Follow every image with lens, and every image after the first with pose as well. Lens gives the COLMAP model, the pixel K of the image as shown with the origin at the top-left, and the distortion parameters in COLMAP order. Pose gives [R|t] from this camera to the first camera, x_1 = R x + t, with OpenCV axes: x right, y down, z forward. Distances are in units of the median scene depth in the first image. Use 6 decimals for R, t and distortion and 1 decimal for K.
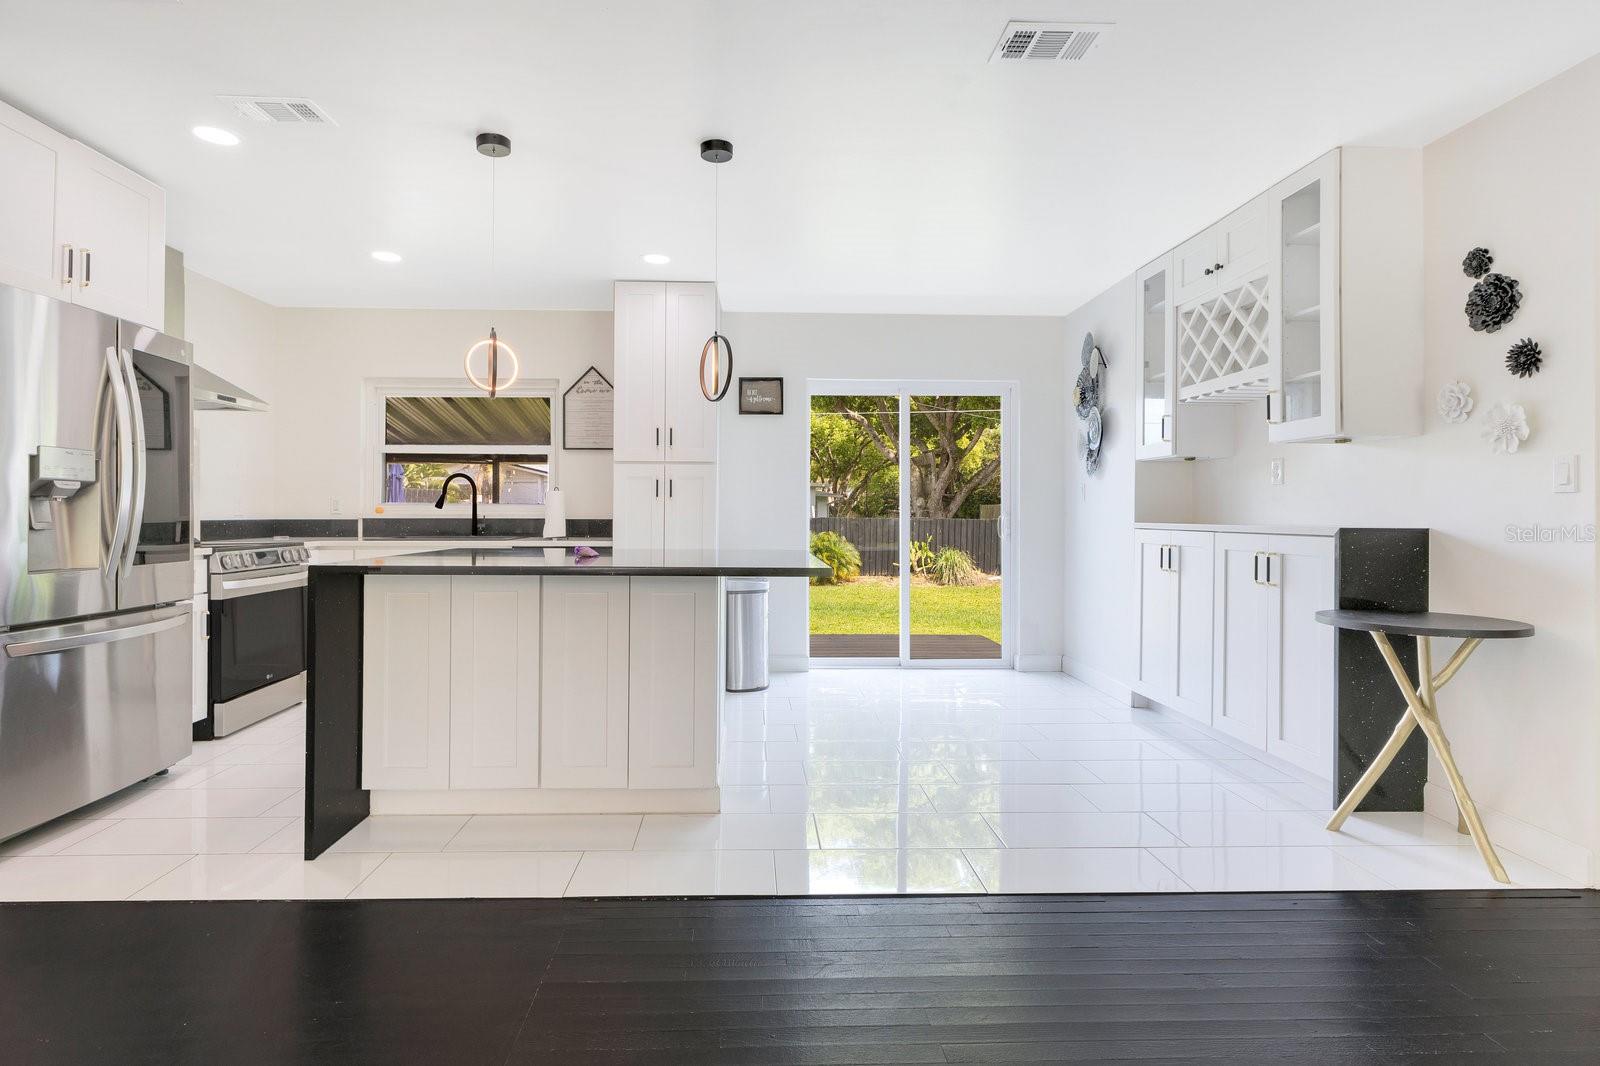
lens RADIAL K [[776.3, 0, 776.7], [0, 776.3, 505.7], [0, 0, 1]] dist [-0.003492, -0.000375]
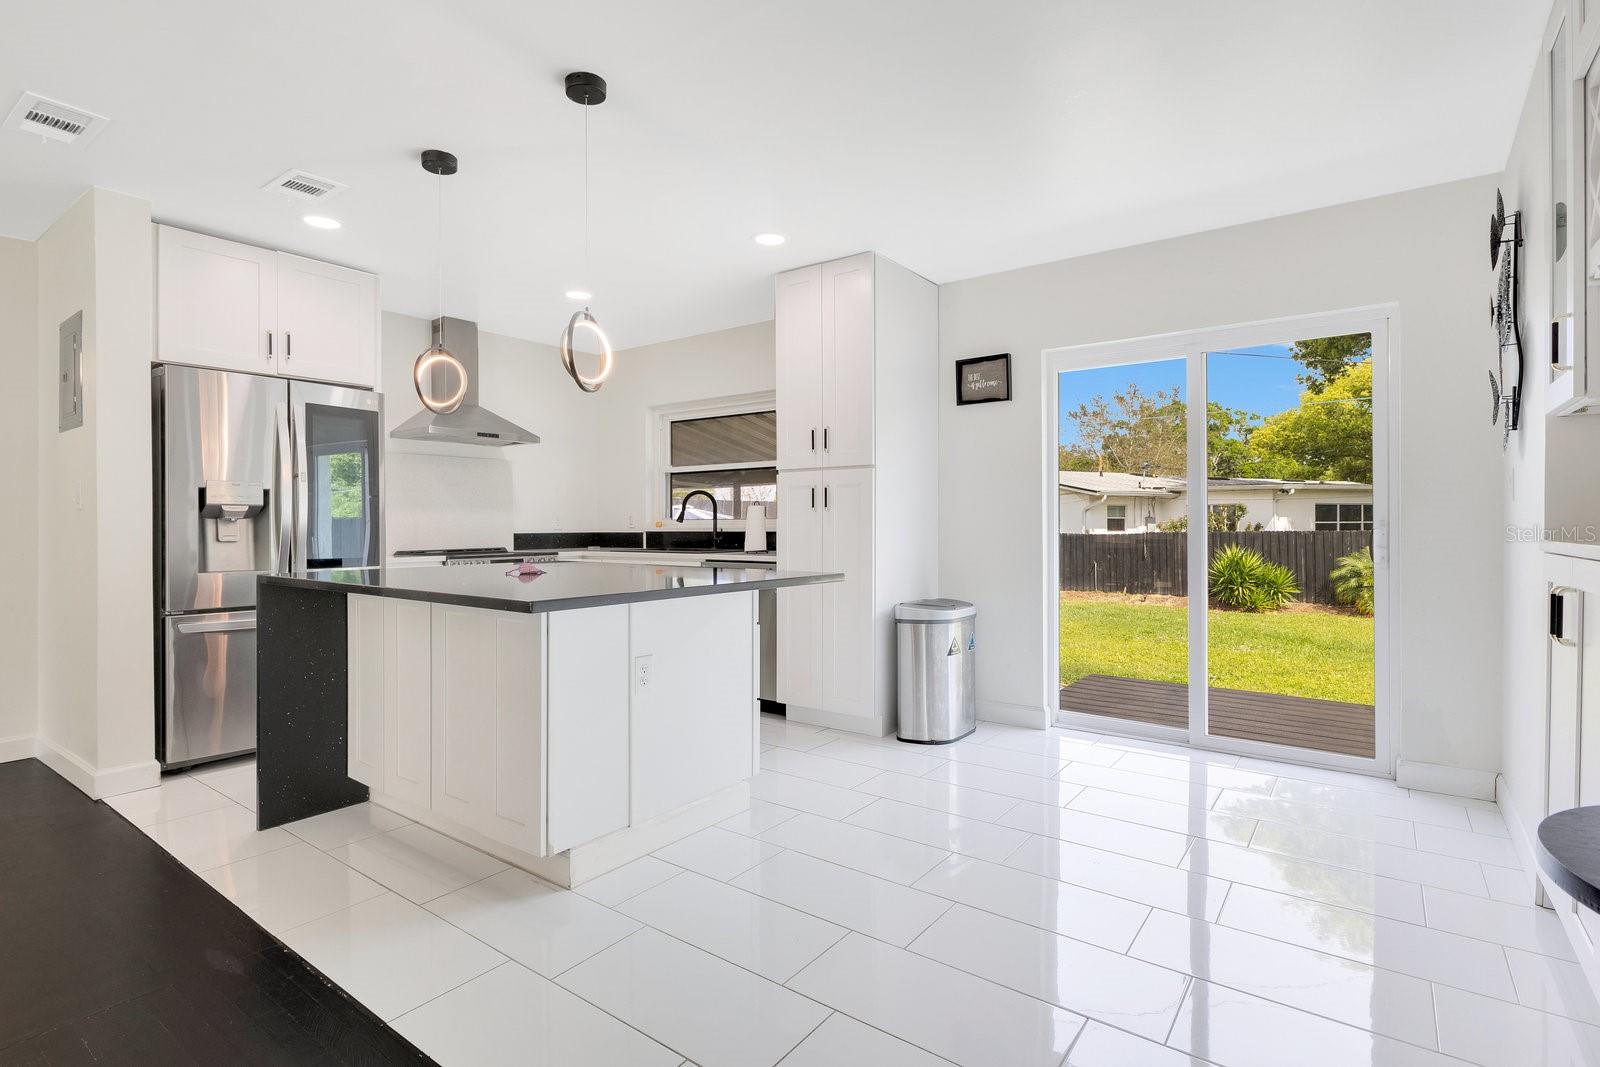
lens RADIAL K [[759.0, 0, 801.4], [0, 759.0, 524.7], [0, 0, 1]] dist [0.008606, 0.000022]
pose [[0.795242, -0.005926, -0.606263, 0.387563], [0.010696, 0.999934, 0.004257, 0.004721], [0.606198, -0.009870, 0.795253, 0.321491]]
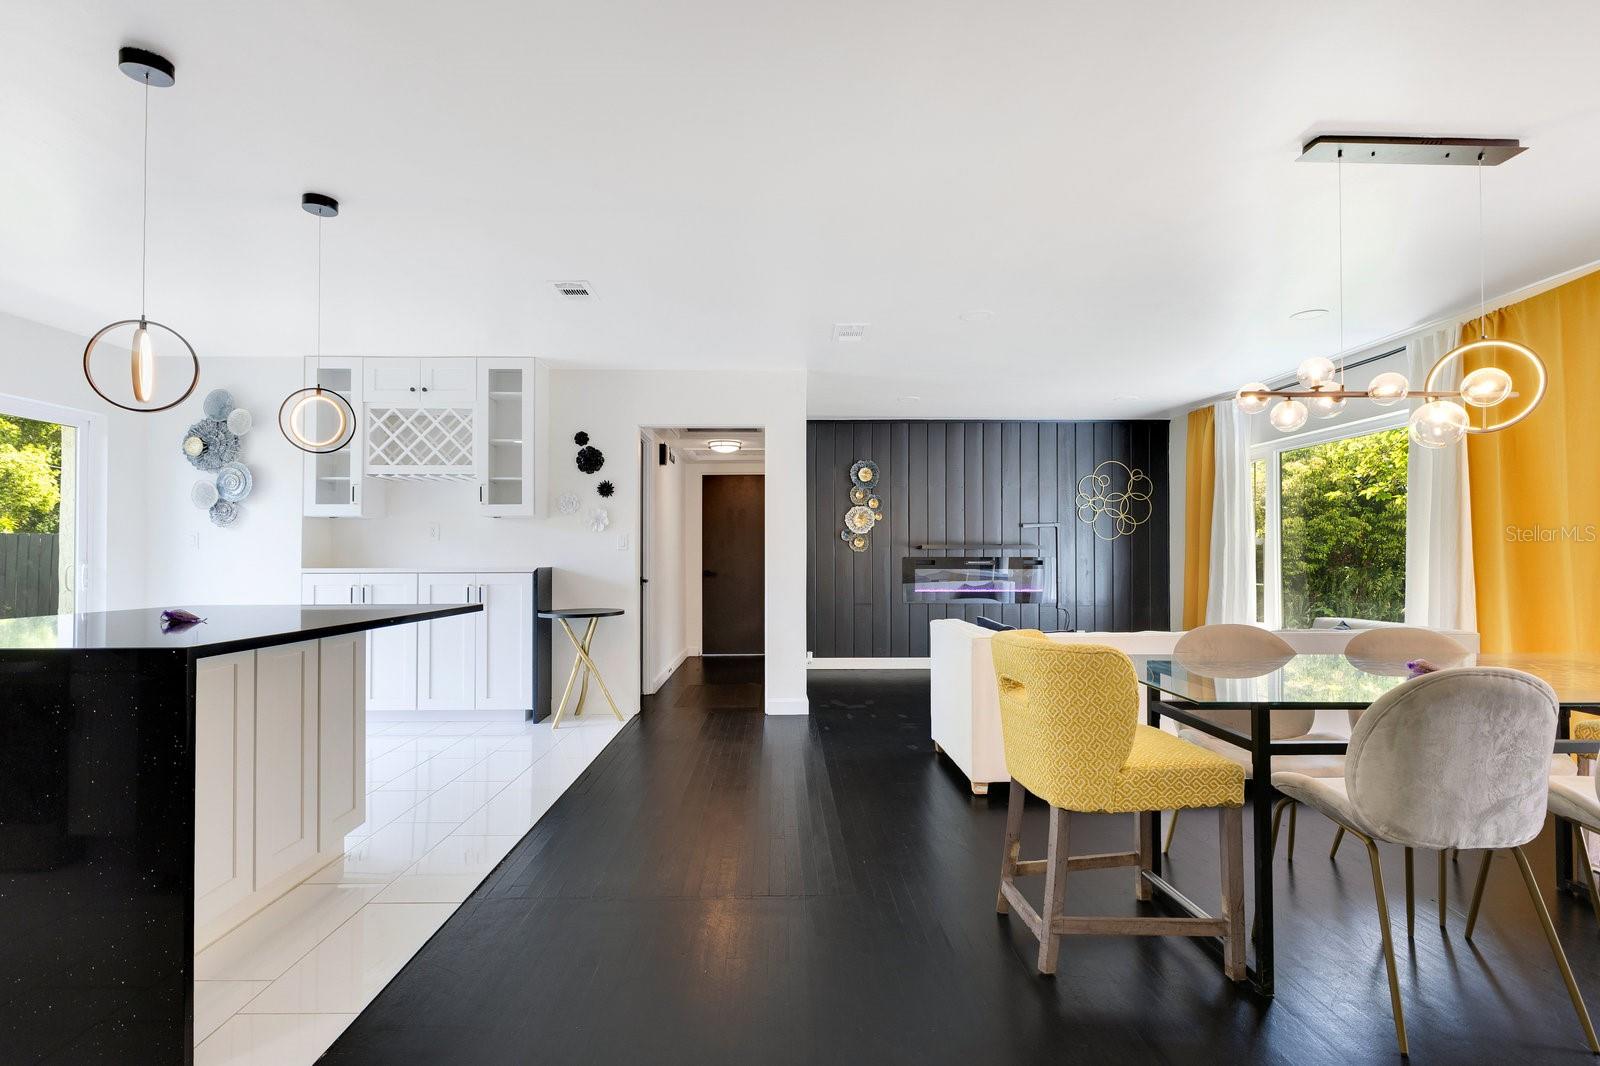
lens RADIAL K [[791.6, 0, 761.0], [0, 791.6, 546.8], [0, 0, 1]] dist [-0.001125, -0.000121]
pose [[0.046316, 0.007568, 0.998898, -0.710147], [-0.003295, 0.999967, -0.007423, -0.005041], [-0.998921, -0.002948, 0.046340, 0.248969]]
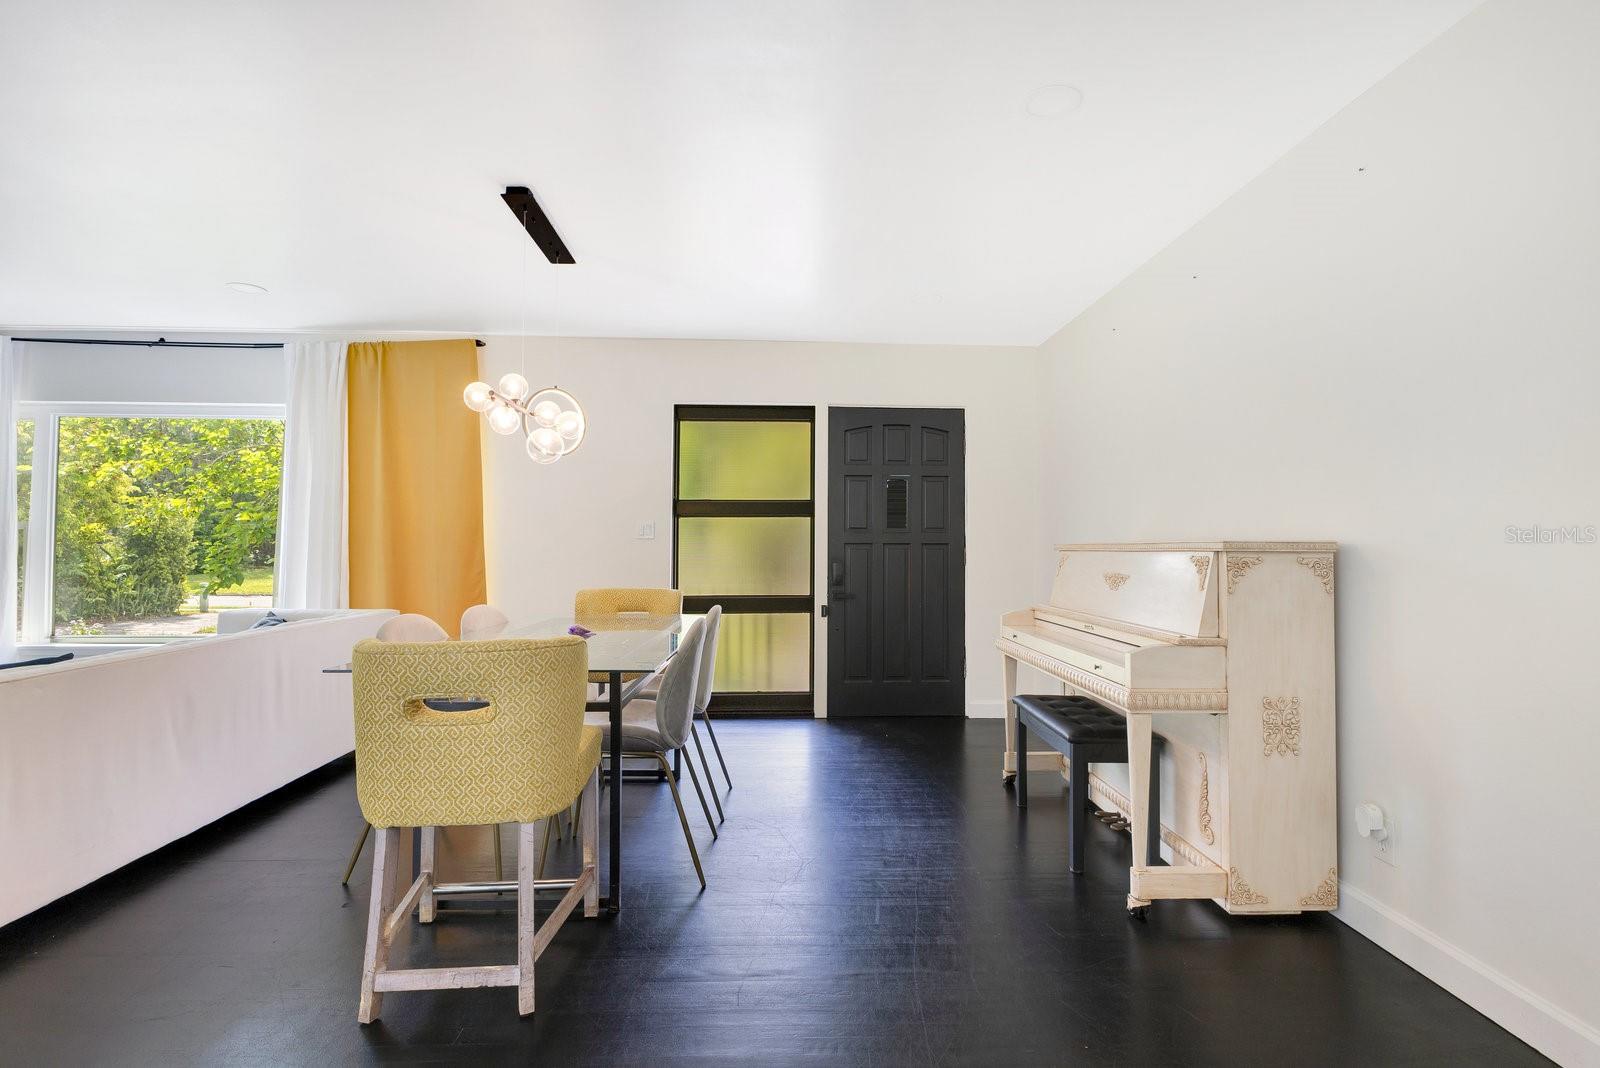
lens RADIAL K [[789.0, 0, 813.4], [0, 789.0, 540.7], [0, 0, 1]] dist [0.004320, 0.000398]
pose [[-0.999686, -0.010070, -0.022937, -0.349730], [-0.009705, 0.999826, -0.015940, 0.000058], [0.023093, -0.015712, -0.999610, 0.541094]]
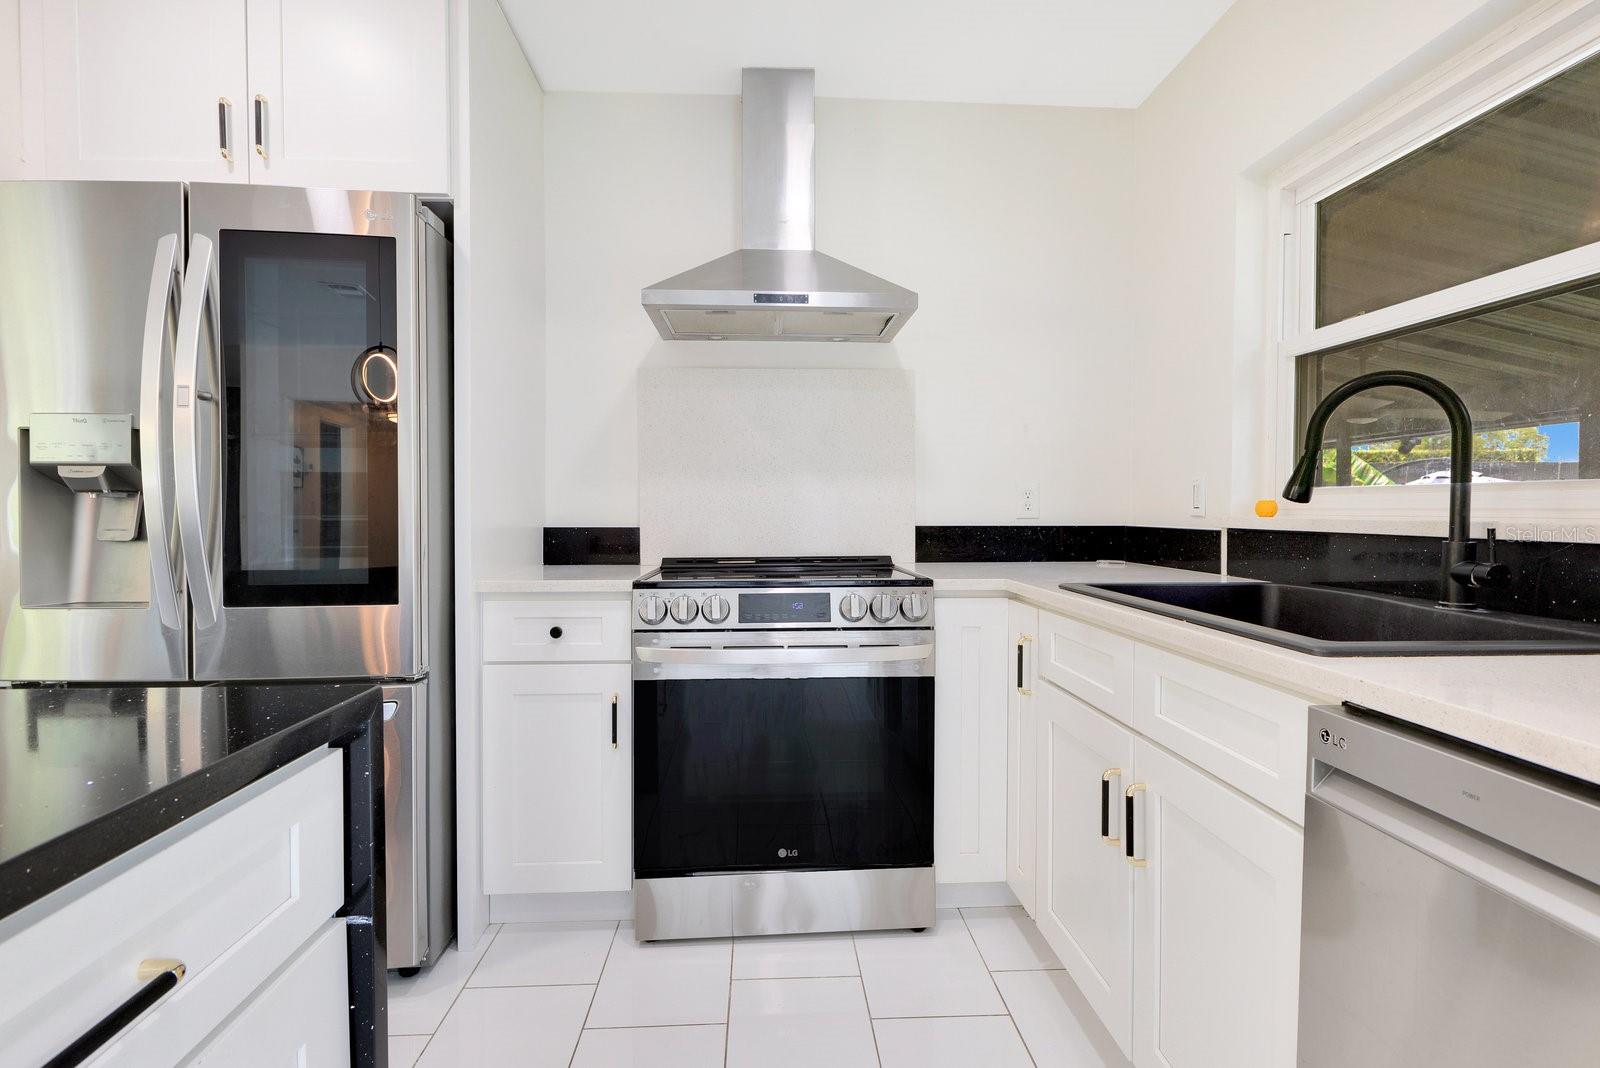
lens RADIAL K [[759.5, 0, 809.7], [0, 759.5, 550.7], [0, 0, 1]] dist [-0.001392, 0.000009]
pose [[0.039376, 0.055884, -0.997661, -0.175044], [0.006574, 0.998399, 0.056185, 0.005186], [0.999203, -0.008771, 0.038946, 0.943277]]
